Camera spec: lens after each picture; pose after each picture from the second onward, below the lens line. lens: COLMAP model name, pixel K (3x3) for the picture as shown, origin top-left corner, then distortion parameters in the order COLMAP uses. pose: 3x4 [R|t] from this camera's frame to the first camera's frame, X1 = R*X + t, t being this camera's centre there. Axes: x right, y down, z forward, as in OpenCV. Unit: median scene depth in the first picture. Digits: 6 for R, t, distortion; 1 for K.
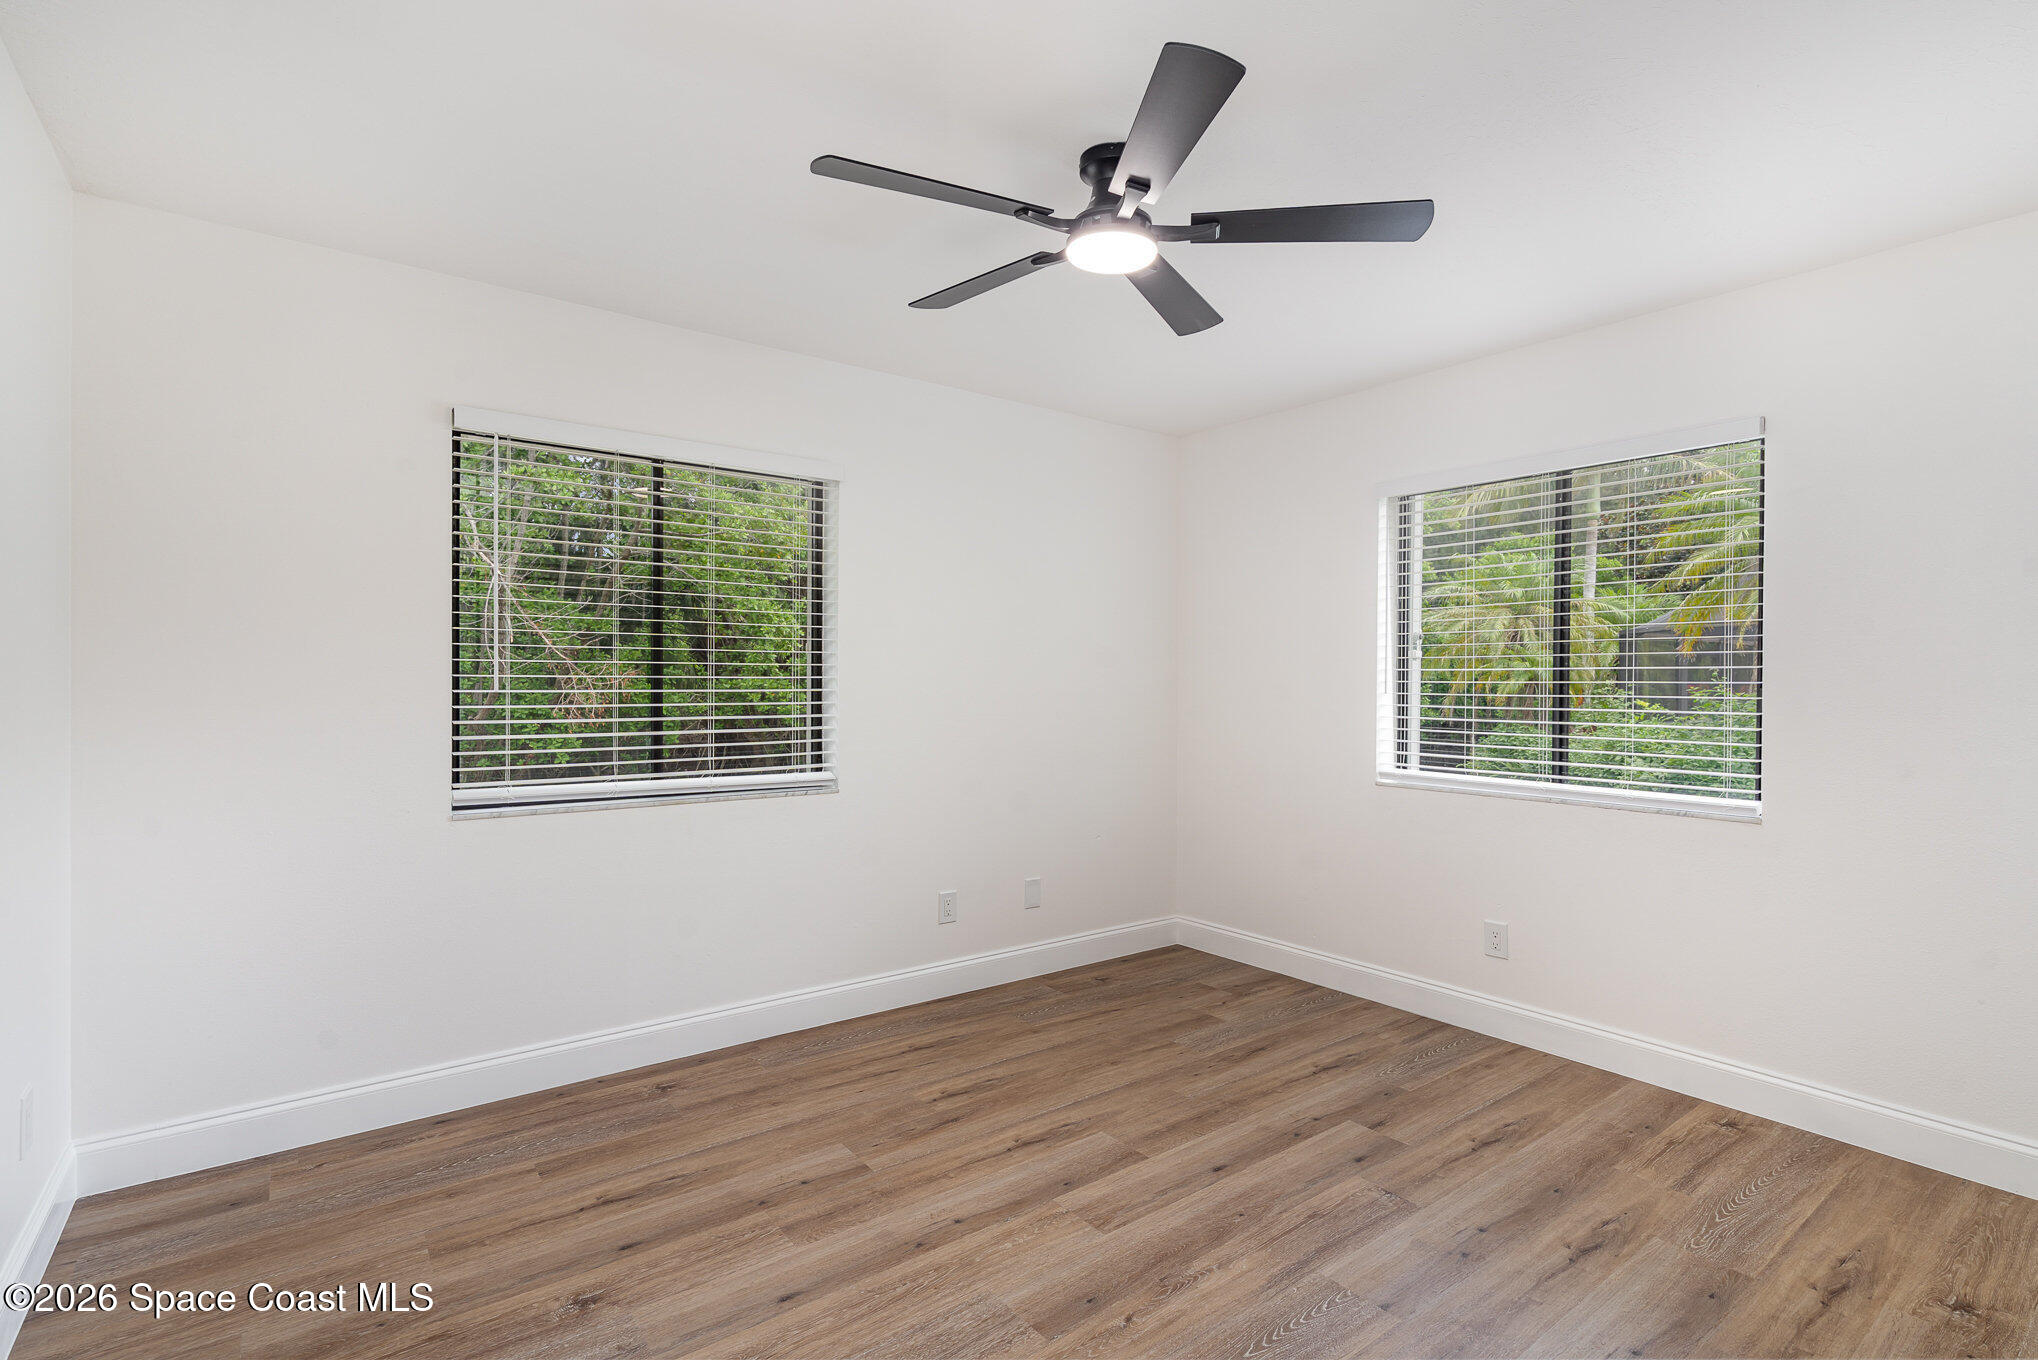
lens RADIAL K [[930.8, 0, 1021.1], [0, 930.8, 686.1], [0, 0, 1]] dist [0.001231, 0.000525]
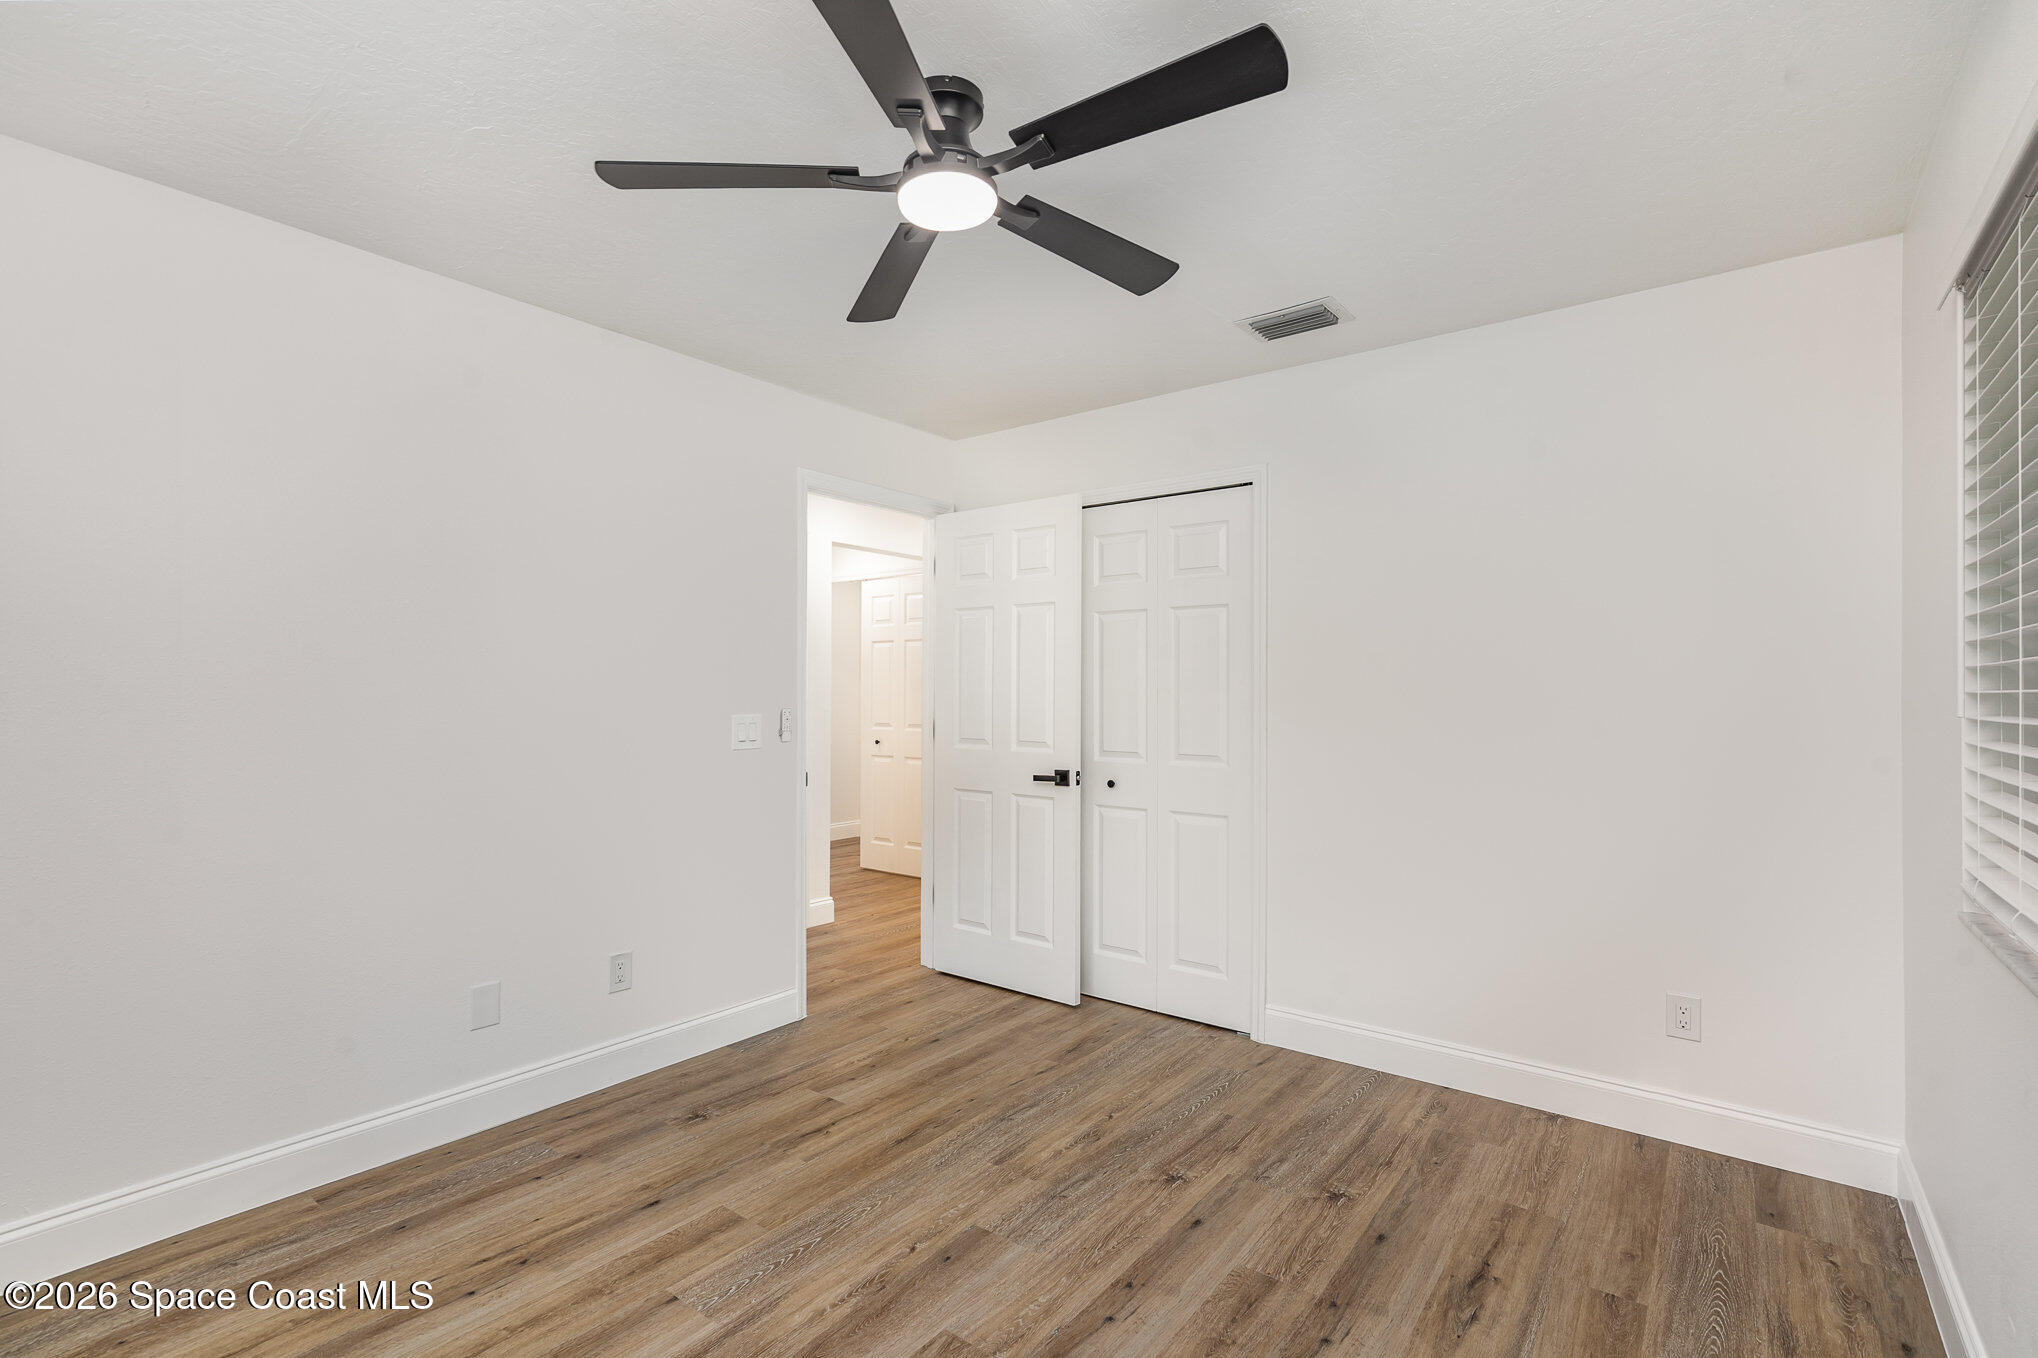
lens RADIAL K [[930.8, 0, 1021.1], [0, 930.8, 685.1], [0, 0, 1]] dist [0.001231, 0.000525]
pose [[-0.963823, -0.009319, -0.266381, 0.276572], [-0.009134, 0.999956, -0.001935, -0.031092], [0.266388, 0.000568, -0.963866, 1.974785]]
